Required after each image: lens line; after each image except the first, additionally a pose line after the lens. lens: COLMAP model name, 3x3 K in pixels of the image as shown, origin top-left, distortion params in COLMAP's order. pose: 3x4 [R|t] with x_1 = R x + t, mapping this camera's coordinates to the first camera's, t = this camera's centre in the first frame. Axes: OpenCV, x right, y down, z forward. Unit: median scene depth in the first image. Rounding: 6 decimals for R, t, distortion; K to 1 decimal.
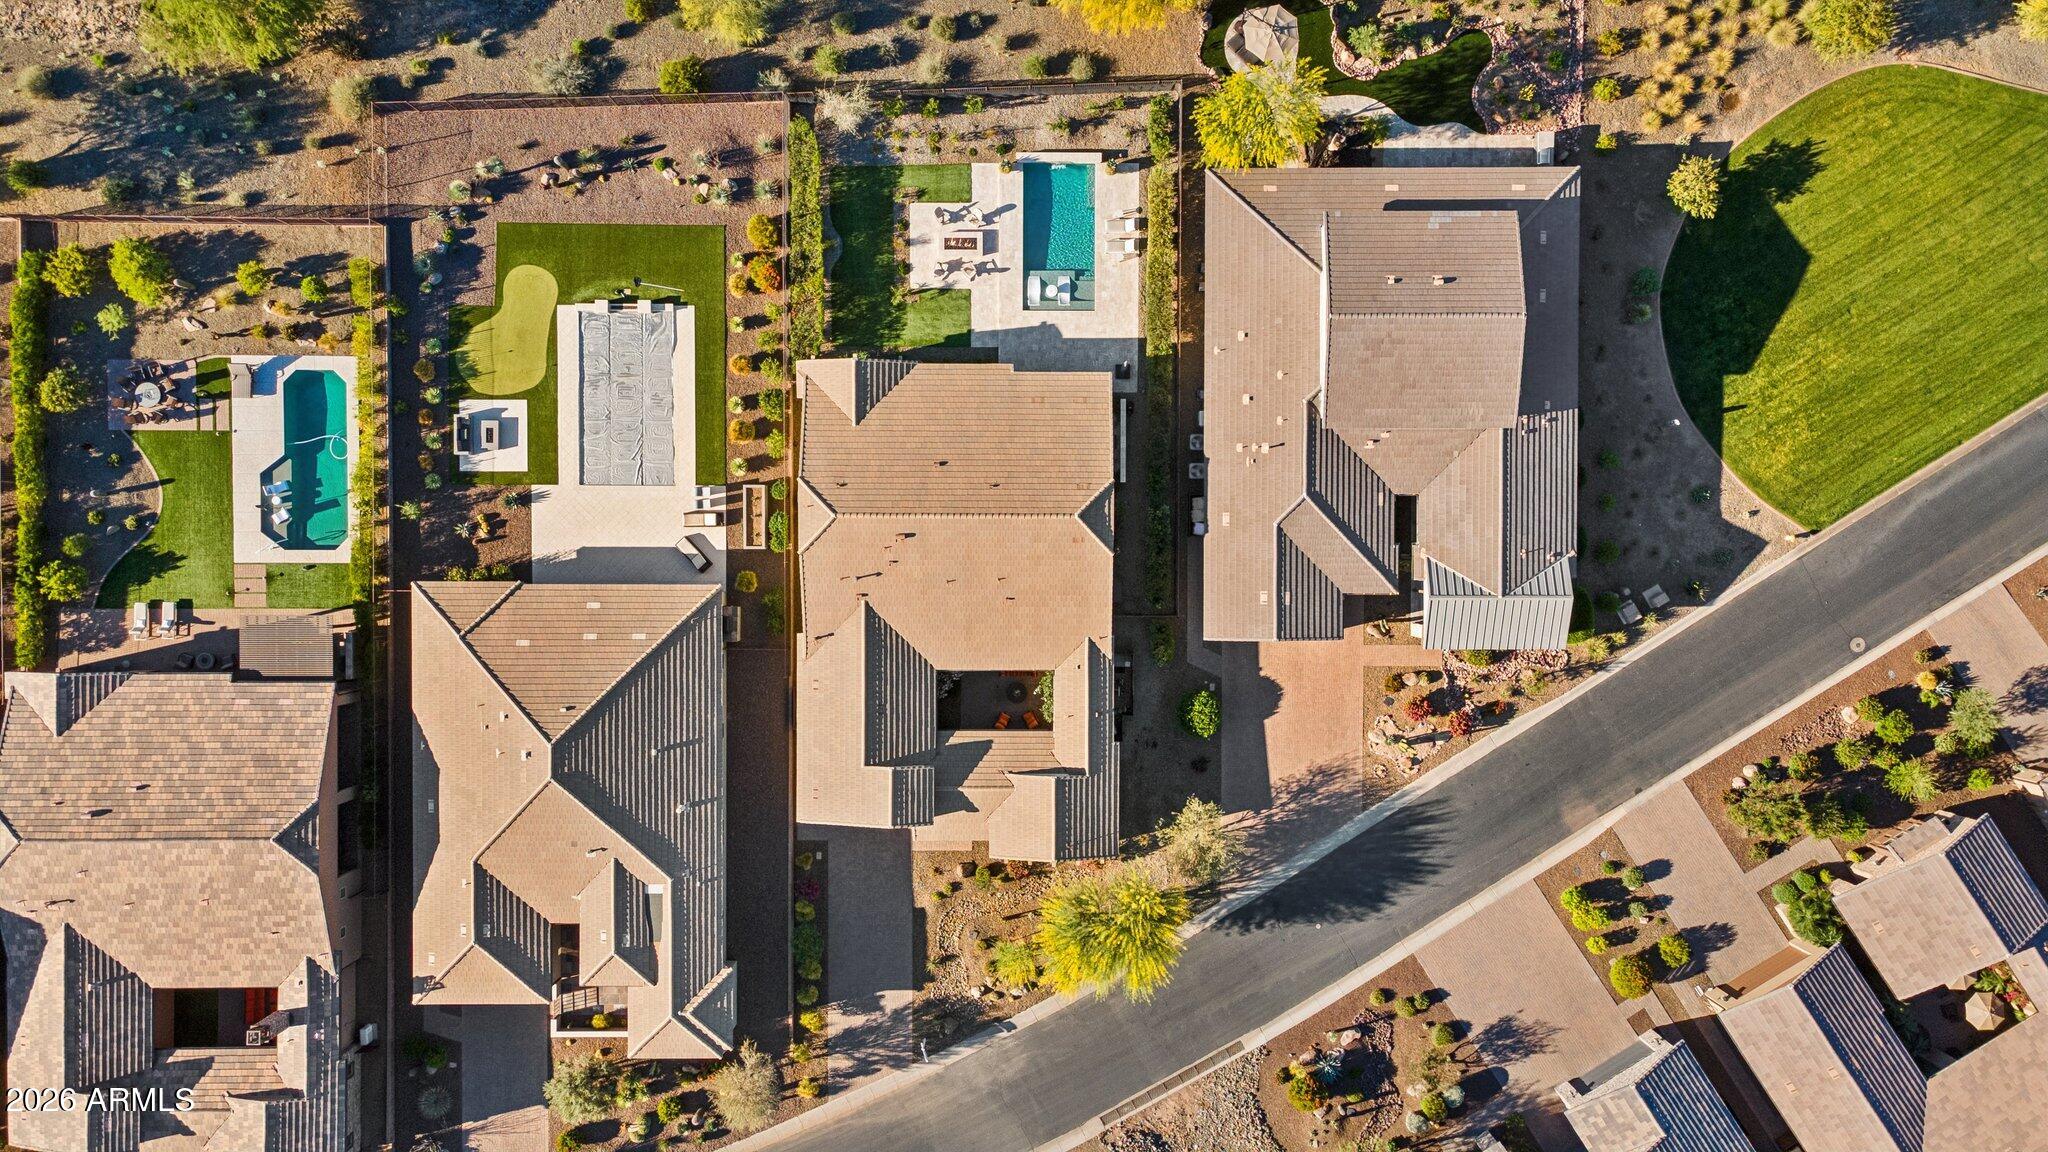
lens RADIAL K [[1521.3, 0, 1039.9], [0, 1521.3, 588.8], [0, 0, 1]] dist [0.049407, -0.000041]
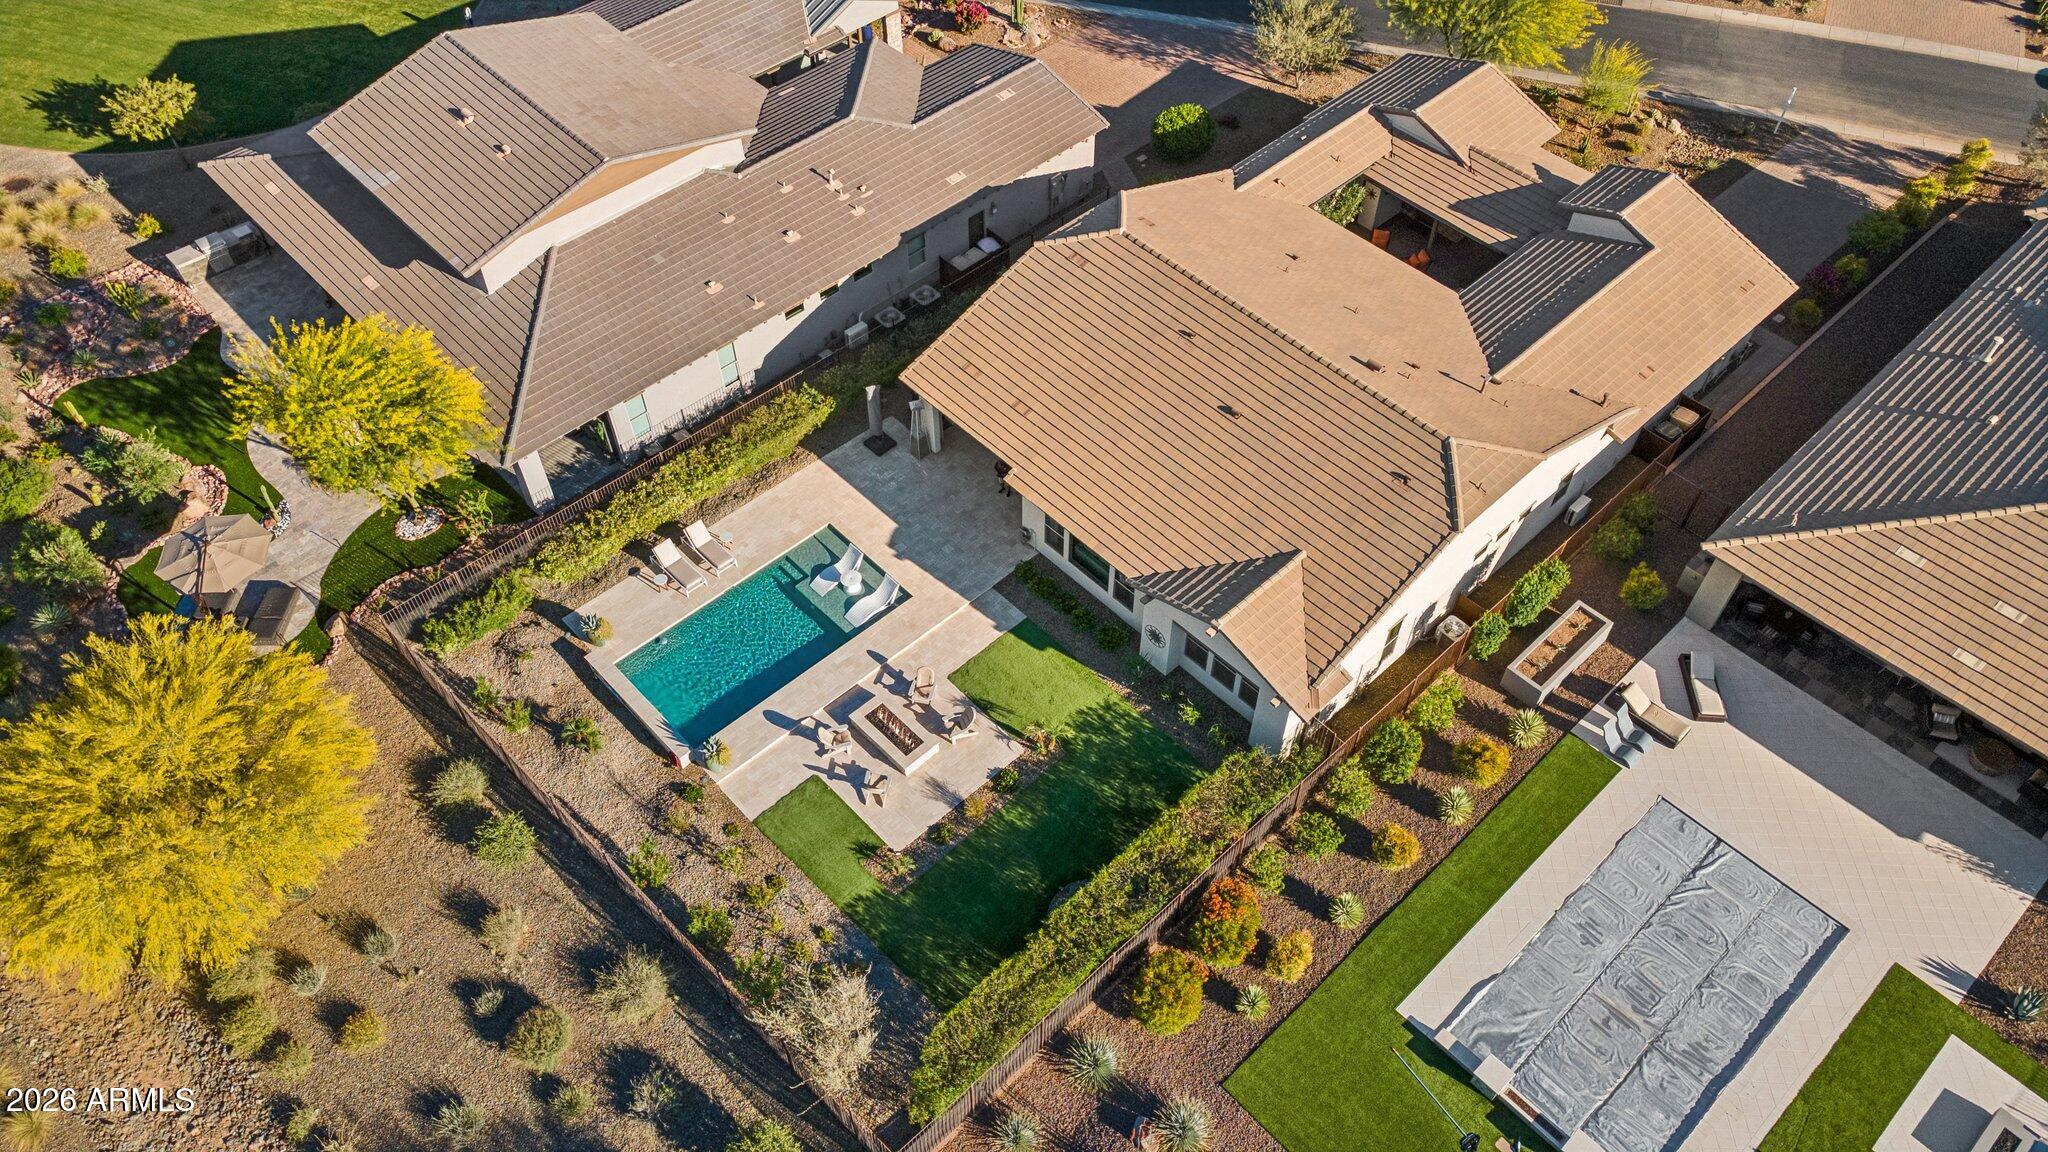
lens RADIAL K [[1467.6, 0, 1040.2], [0, 1467.6, 580.6], [0, 0, 1]] dist [0.047051, 0.004760]
pose [[-0.690623, -0.564972, 0.451494, -0.276094], [0.723178, -0.545759, 0.423274, -0.368520], [0.007269, 0.618833, 0.785489, 0.587751]]
